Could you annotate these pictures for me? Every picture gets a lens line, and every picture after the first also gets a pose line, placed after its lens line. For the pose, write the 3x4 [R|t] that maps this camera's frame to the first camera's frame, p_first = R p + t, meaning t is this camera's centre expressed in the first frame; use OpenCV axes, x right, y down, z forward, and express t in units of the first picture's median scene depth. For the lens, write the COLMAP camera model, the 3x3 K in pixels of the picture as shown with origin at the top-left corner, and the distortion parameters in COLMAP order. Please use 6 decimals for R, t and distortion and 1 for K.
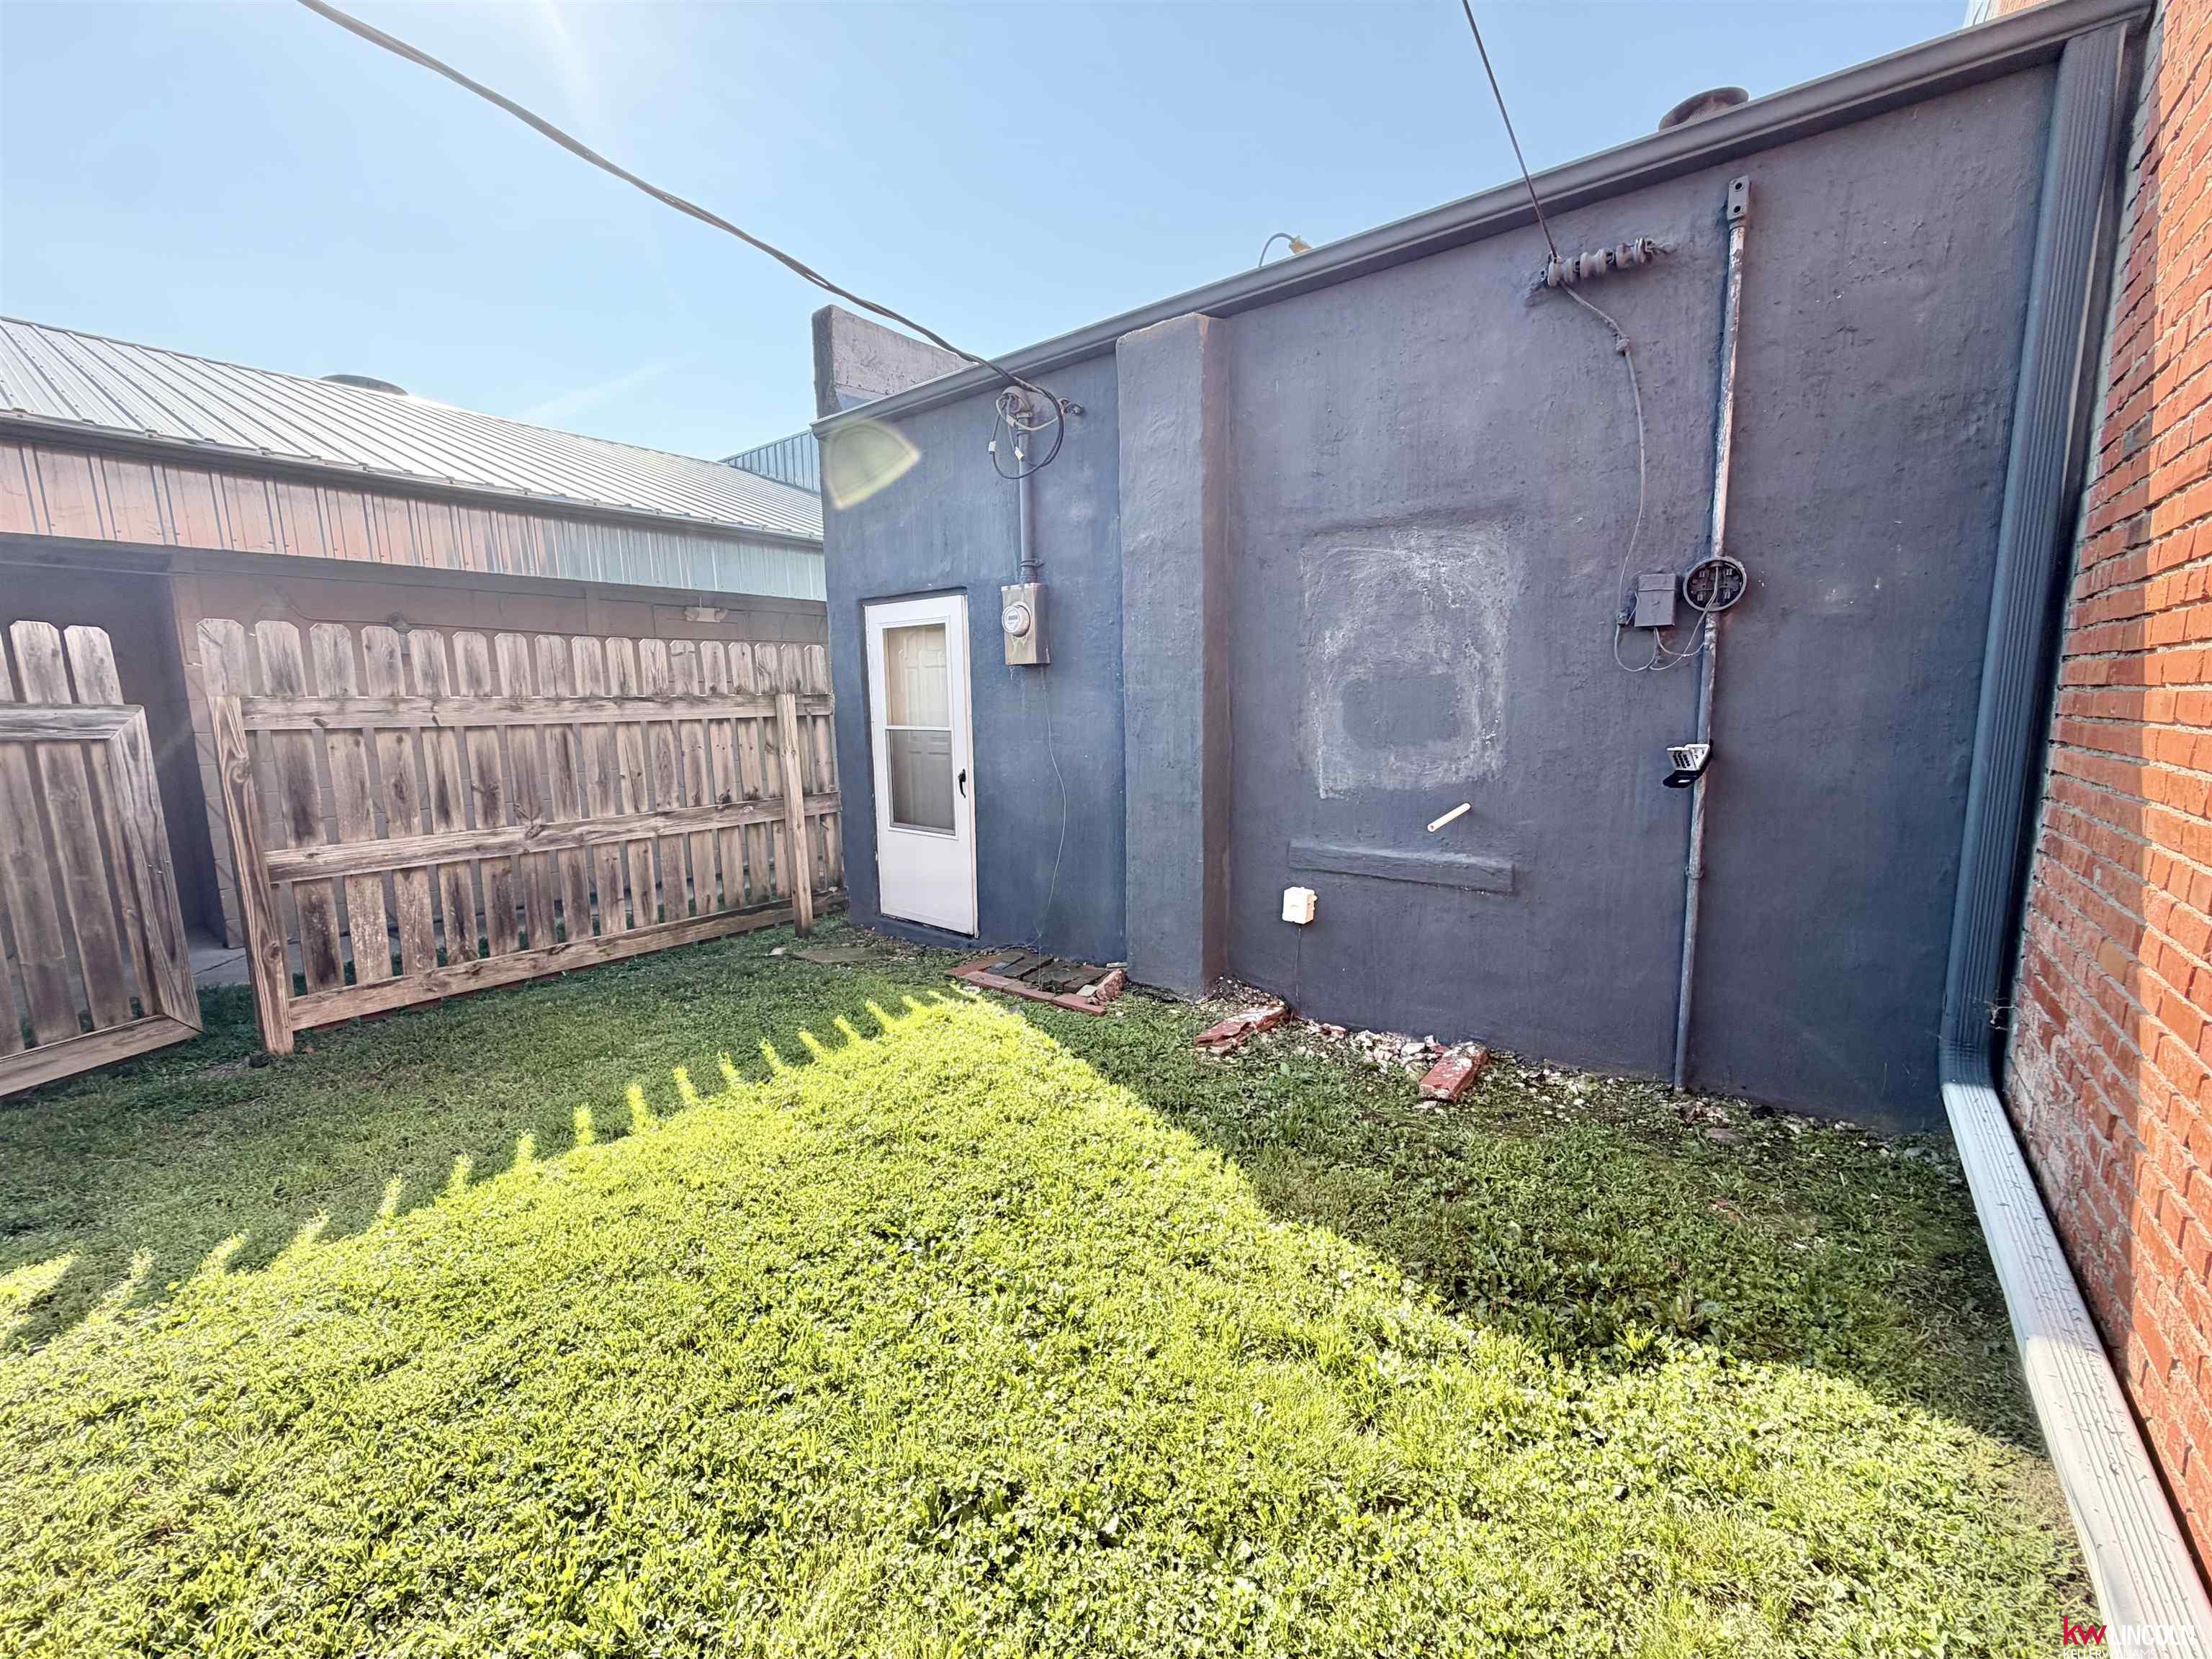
lens RADIAL K [[883.6, 0, 1098.3], [0, 883.6, 828.8], [0, 0, 1]] dist [-0.000695, 0.000090]
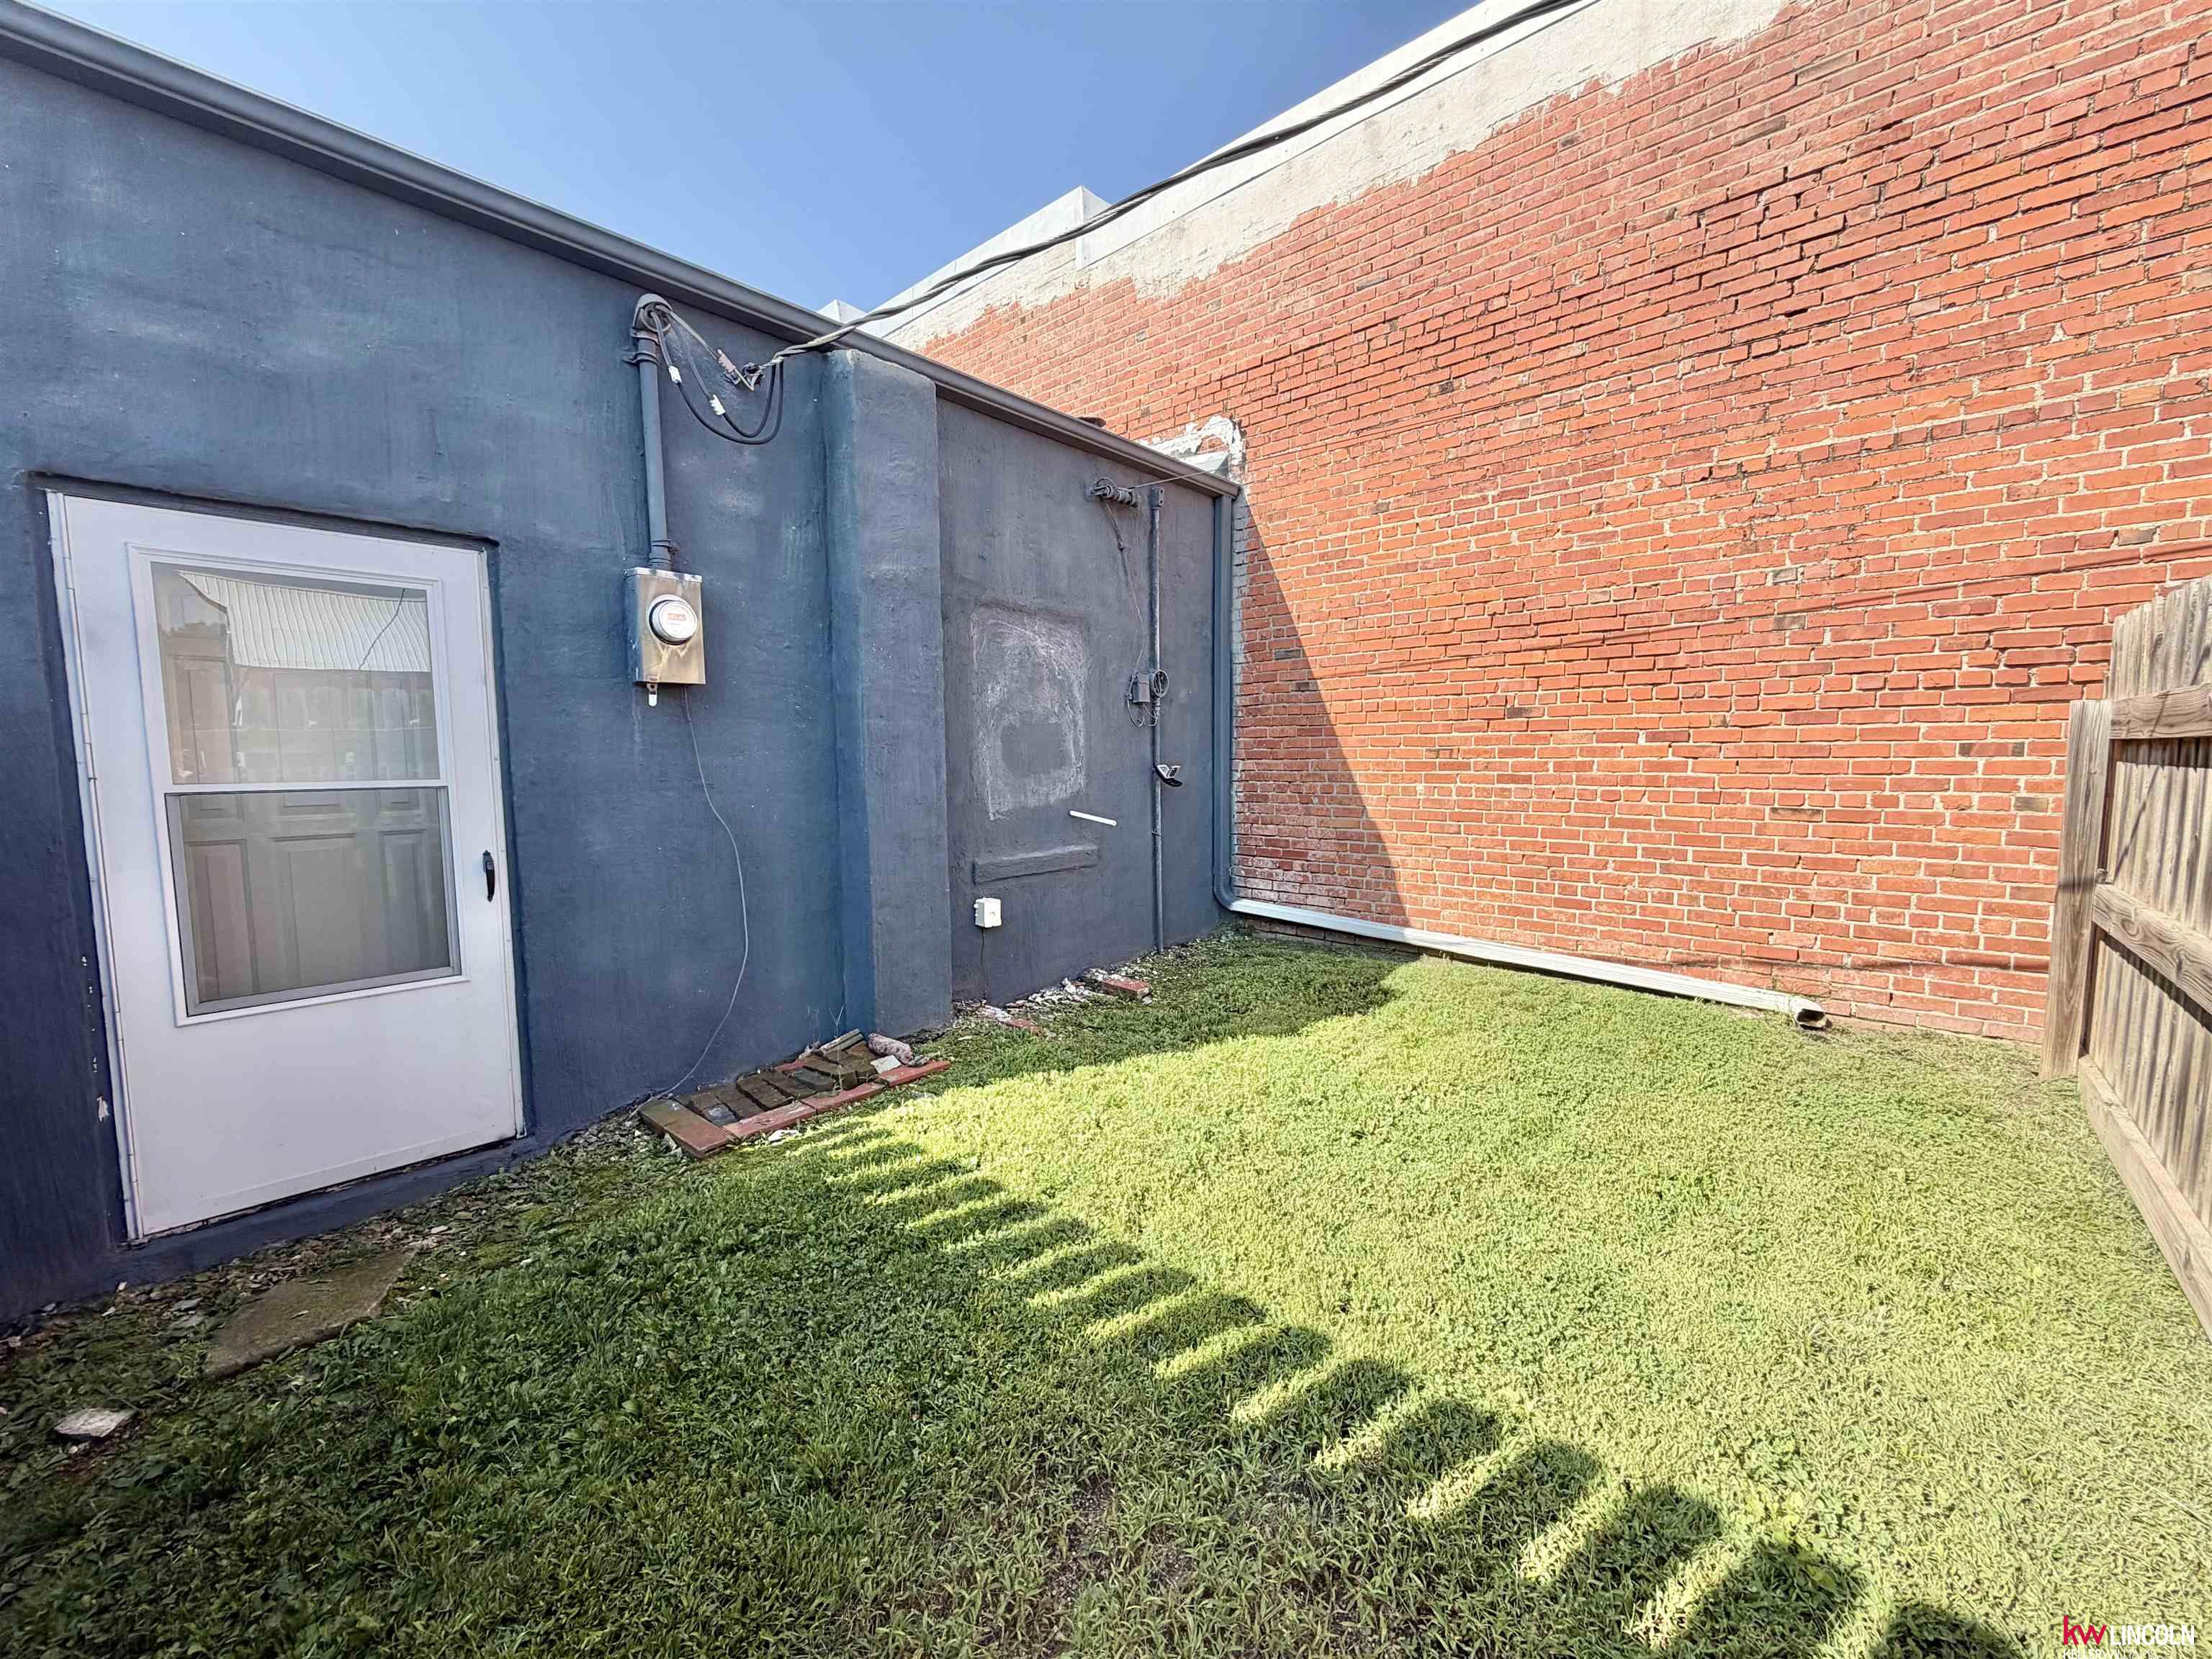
lens RADIAL K [[883.6, 0, 1098.3], [0, 883.6, 828.8], [0, 0, 1]] dist [-0.000695, 0.000090]
pose [[0.059599, -0.074679, 0.995425, -0.828959], [0.154705, 0.985840, 0.064697, -0.068888], [-0.986161, 0.150141, 0.070308, 0.672116]]
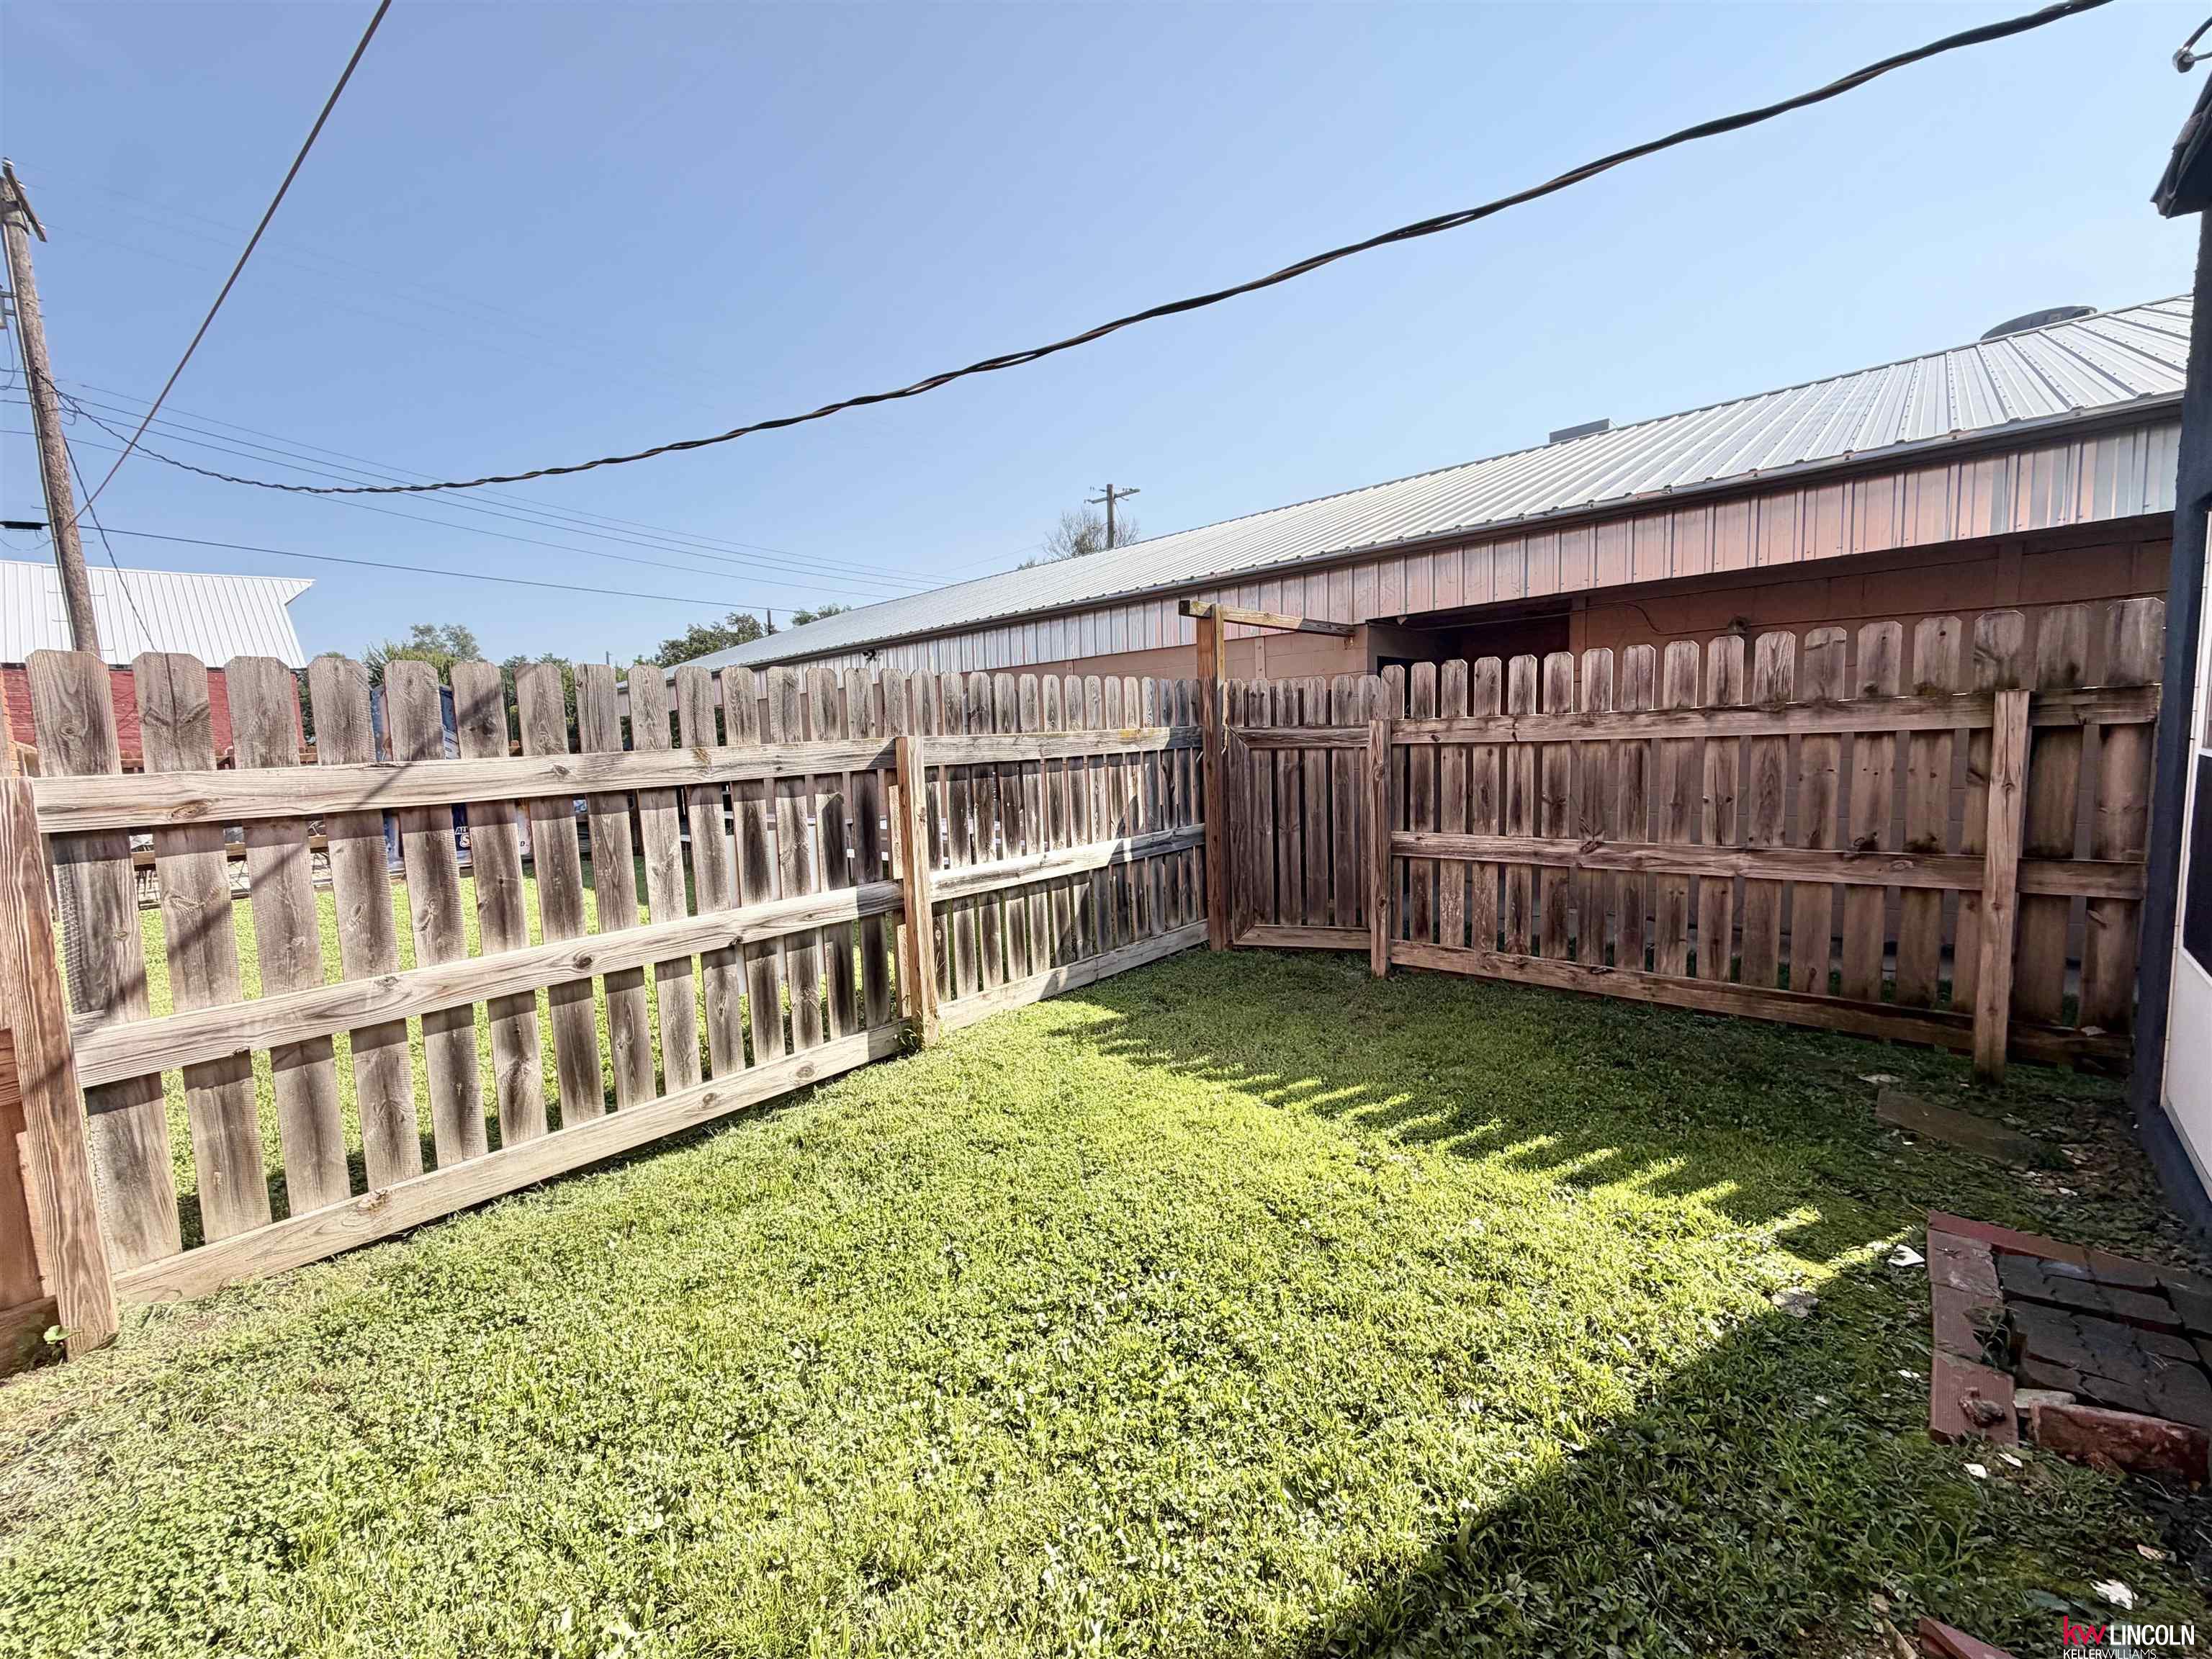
lens RADIAL K [[883.6, 0, 1098.3], [0, 883.6, 828.8], [0, 0, 1]] dist [-0.000695, 0.000090]
pose [[-0.068625, 0.124416, -0.989854, 0.394996], [-0.098416, 0.986509, 0.130819, -0.096836], [0.992776, 0.106395, -0.055455, 0.525749]]
